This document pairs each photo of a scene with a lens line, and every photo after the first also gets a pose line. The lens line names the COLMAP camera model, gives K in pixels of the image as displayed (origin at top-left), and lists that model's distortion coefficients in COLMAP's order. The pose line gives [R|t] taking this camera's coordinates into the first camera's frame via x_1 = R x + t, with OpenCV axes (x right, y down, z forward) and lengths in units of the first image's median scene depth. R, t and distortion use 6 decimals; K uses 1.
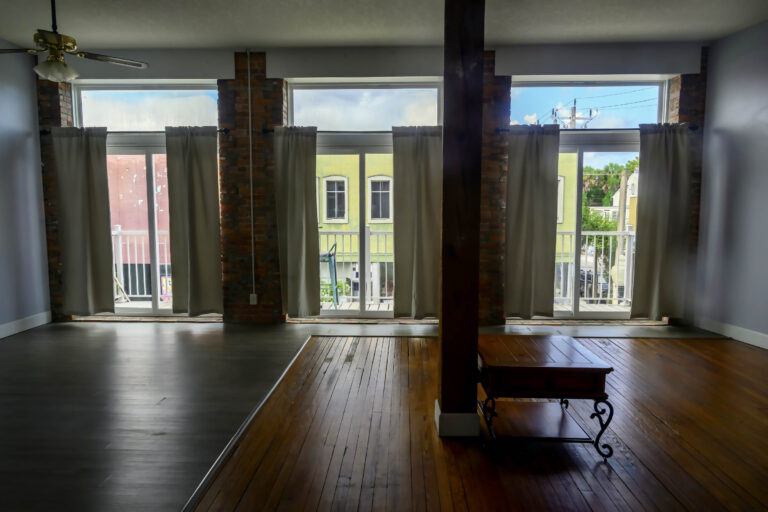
lens RADIAL K [[504.8, 0, 385.9], [0, 504.8, 256.2], [0, 0, 1]] dist [-0.004018, -0.006985]
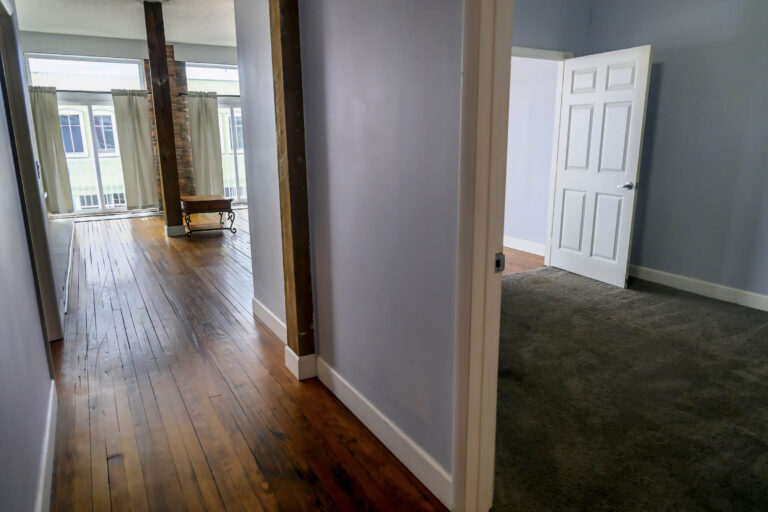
lens RADIAL K [[504.8, 0, 385.9], [0, 504.8, 256.2], [0, 0, 1]] dist [-0.004018, -0.006985]
pose [[0.842694, -0.130232, 0.522404, -0.155109], [0.060662, 0.987092, 0.148222, 0.082850], [-0.534964, -0.093215, 0.839717, -0.856609]]
